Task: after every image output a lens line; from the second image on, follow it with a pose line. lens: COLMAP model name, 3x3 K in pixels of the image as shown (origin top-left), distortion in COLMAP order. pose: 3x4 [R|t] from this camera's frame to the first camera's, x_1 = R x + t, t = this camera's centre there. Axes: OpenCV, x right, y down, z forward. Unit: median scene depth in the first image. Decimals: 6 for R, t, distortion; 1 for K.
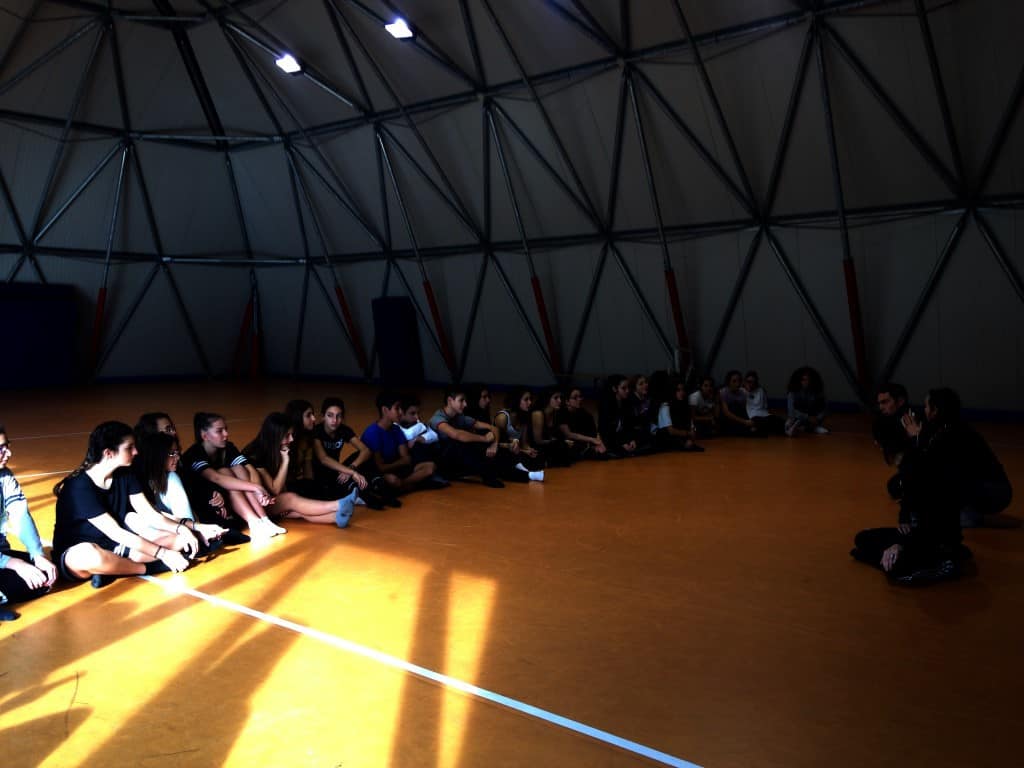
lens RADIAL K [[947.9, 0, 519.9], [0, 947.9, 391.7], [0, 0, 1]] dist [0.077750, 0.000000]
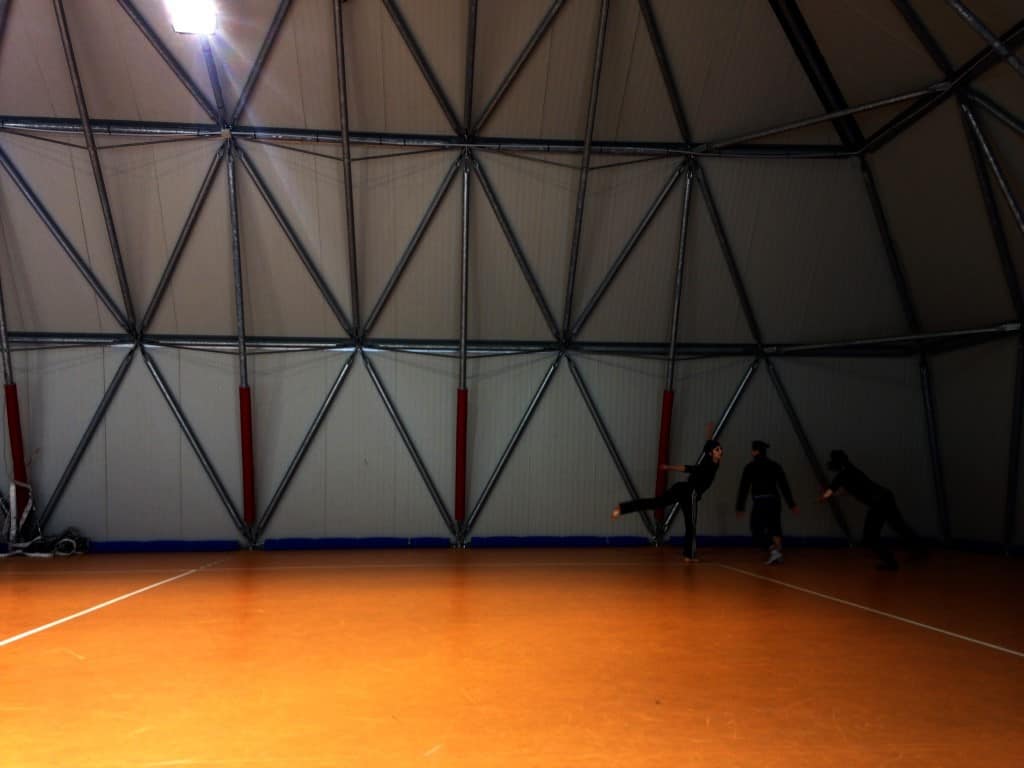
lens RADIAL K [[947.9, 0, 514.4], [0, 947.9, 390.8], [0, 0, 1]] dist [0.077750, 0.000000]
pose [[0.673610, 0.057419, 0.736854, -0.324752], [0.043378, 0.992188, -0.116970, -0.019119], [-0.737813, 0.110756, 0.665856, 0.295255]]
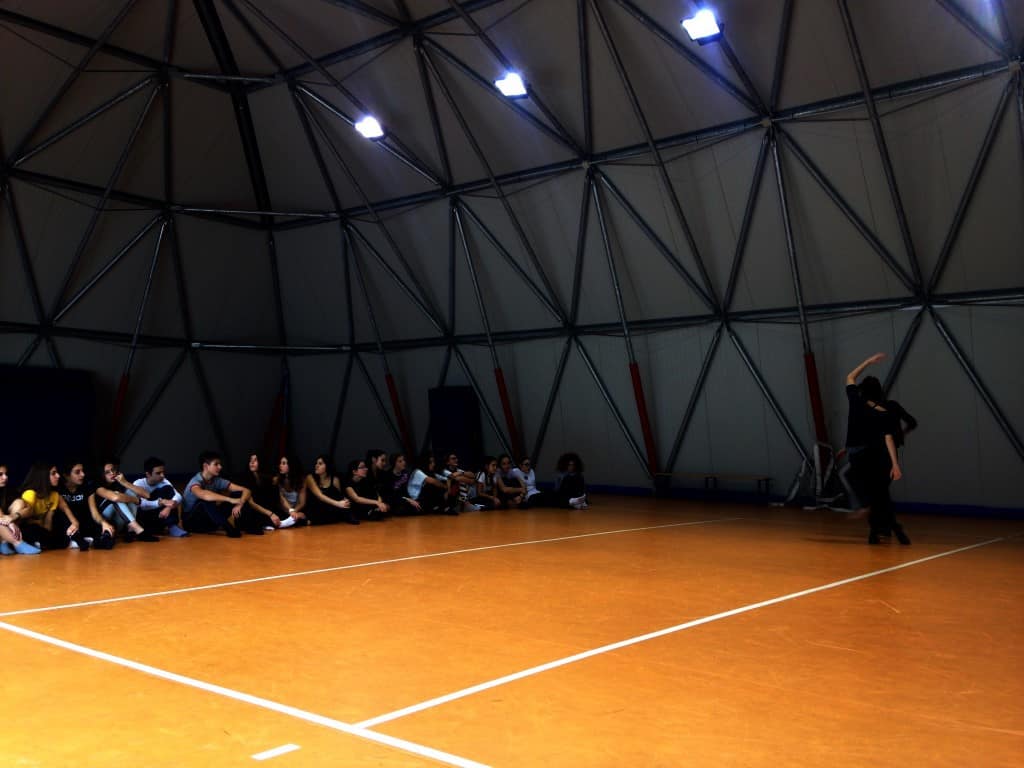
lens RADIAL K [[947.9, 0, 525.5], [0, 947.9, 396.9], [0, 0, 1]] dist [0.077750, 0.000000]
pose [[0.998946, 0.001709, 0.045863, -0.102987], [0.002478, 0.995841, -0.091079, -0.006673], [-0.045828, 0.091096, 0.994787, 0.095866]]
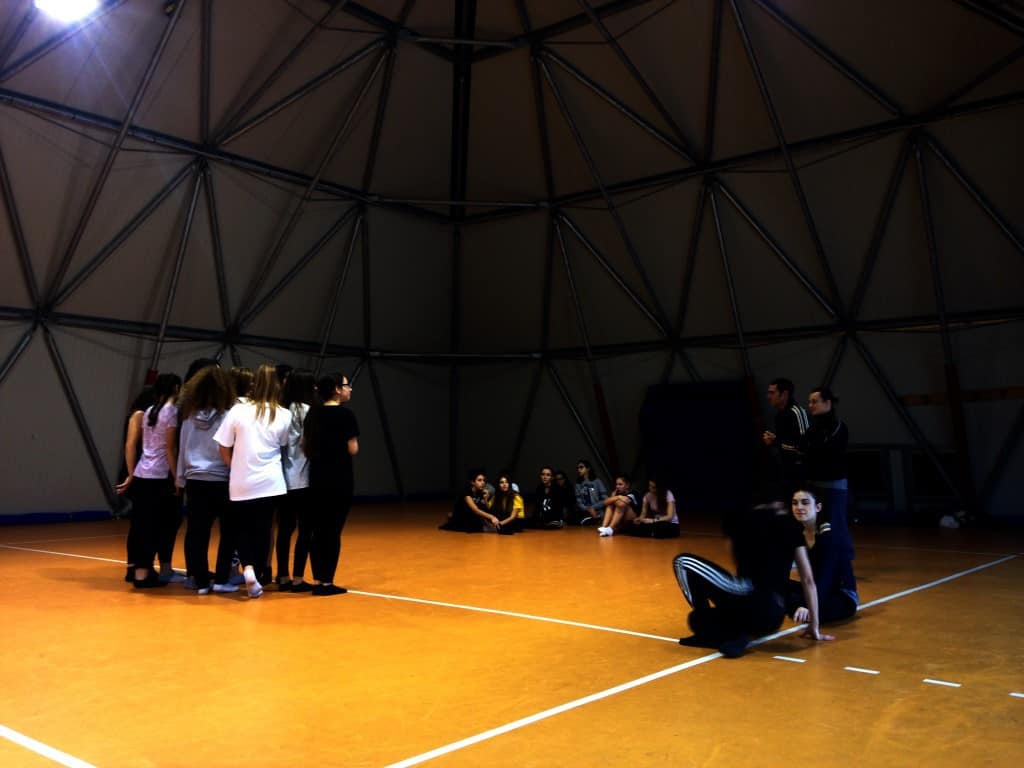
lens RADIAL K [[947.9, 0, 505.1], [0, 947.9, 391.2], [0, 0, 1]] dist [0.077750, 0.000000]
pose [[-0.045067, 0.053758, 0.997536, -0.634207], [0.047380, 0.997542, -0.051618, -0.035855], [-0.997860, 0.044937, -0.047503, 0.572850]]
